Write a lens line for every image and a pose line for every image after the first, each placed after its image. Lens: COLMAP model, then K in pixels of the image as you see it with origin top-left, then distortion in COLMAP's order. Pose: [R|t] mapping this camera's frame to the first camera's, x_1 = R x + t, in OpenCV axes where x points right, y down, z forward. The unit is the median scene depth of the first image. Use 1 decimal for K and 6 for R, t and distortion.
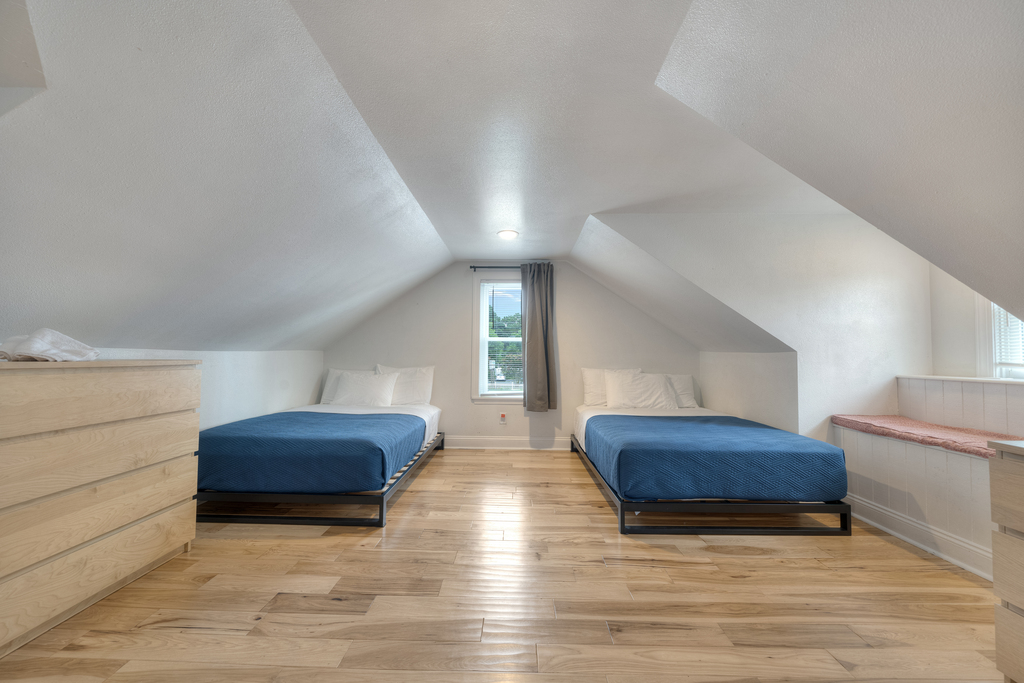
lens RADIAL K [[388.1, 0, 508.5], [0, 388.1, 343.9], [0, 0, 1]] dist [-0.000421, 0.000011]
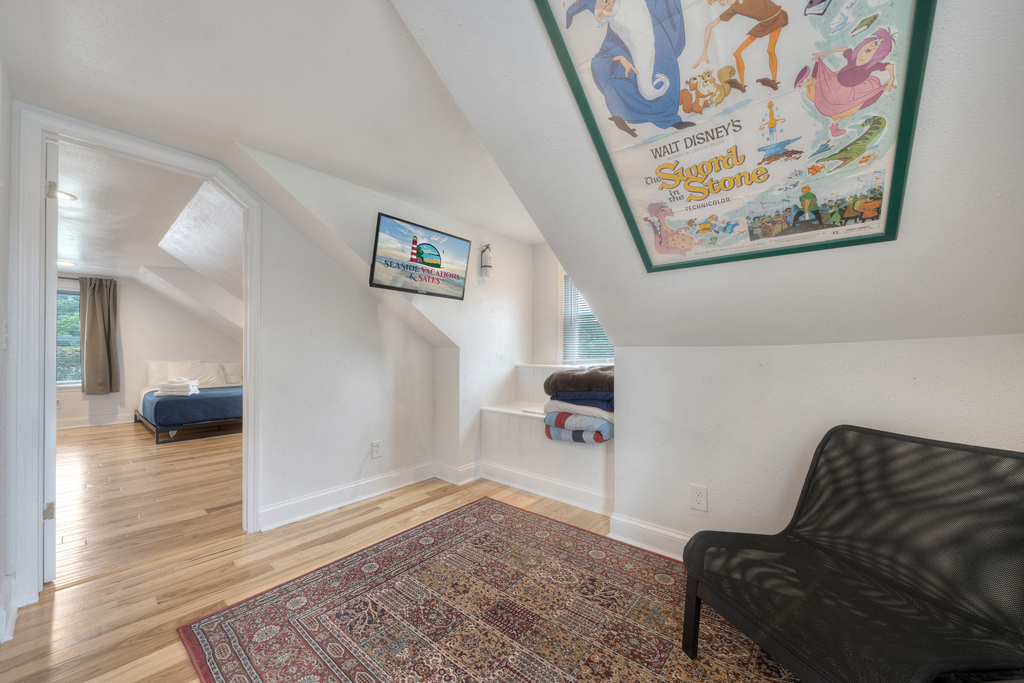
lens RADIAL K [[388.1, 0, 513.2], [0, 388.1, 343.2], [0, 0, 1]] dist [-0.000421, 0.000011]
pose [[0.644684, -0.000312, 0.764449, -0.021697], [-0.017191, 0.999741, 0.014906, -0.042282], [-0.764256, -0.022751, 0.644512, -0.882151]]
